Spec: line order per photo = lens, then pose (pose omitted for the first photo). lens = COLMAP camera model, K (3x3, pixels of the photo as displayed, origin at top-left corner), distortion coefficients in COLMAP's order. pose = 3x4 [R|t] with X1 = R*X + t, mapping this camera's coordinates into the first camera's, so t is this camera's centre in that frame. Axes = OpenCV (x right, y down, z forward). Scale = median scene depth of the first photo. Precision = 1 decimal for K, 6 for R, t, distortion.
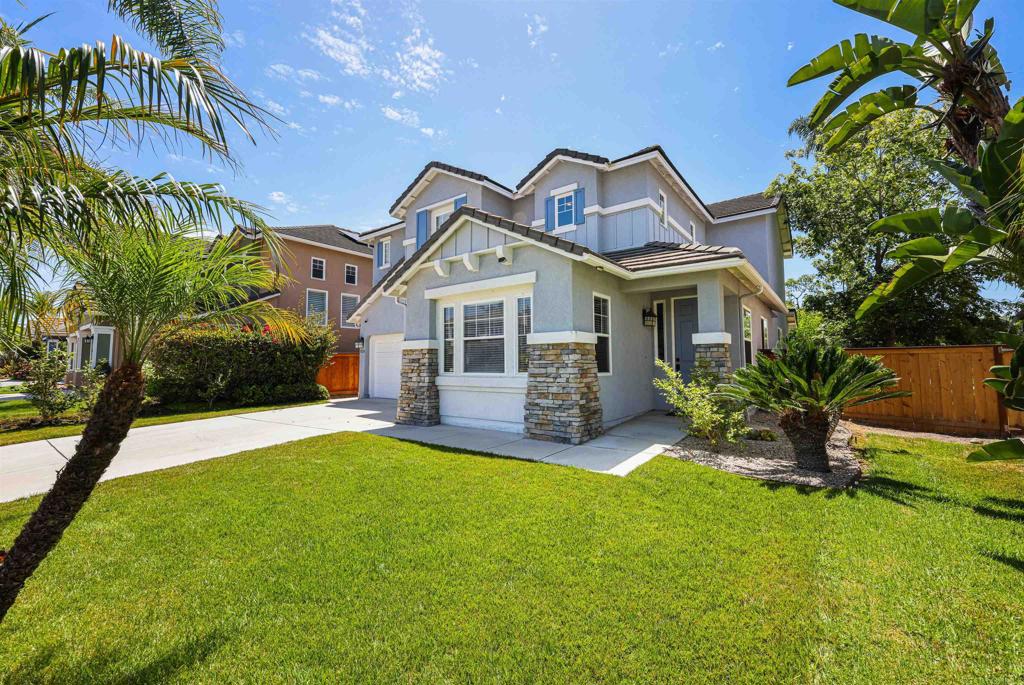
lens RADIAL K [[417.6, 0, 510.5], [0, 417.6, 338.4], [0, 0, 1]] dist [-0.001270, -0.000117]
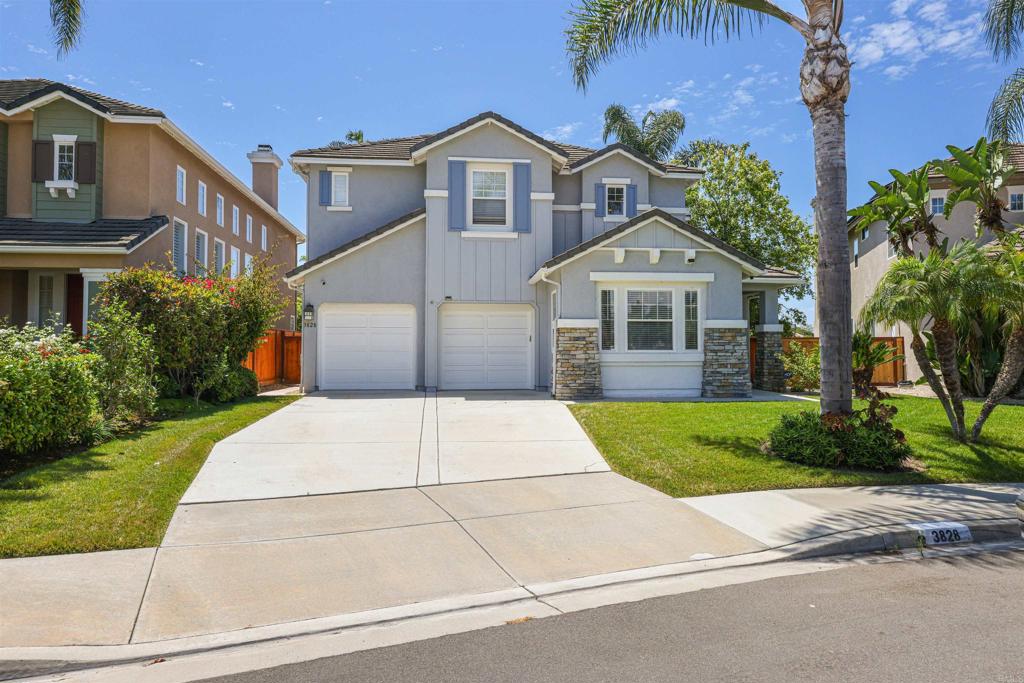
lens RADIAL K [[688.6, 0, 512.0], [0, 688.6, 341.5], [0, 0, 1]] dist [0.000333, -0.000020]
pose [[0.731583, 0.019481, 0.681474, -1.676002], [-0.047106, 0.998647, 0.022022, 0.033574], [-0.680123, -0.048212, 0.731511, -0.158534]]
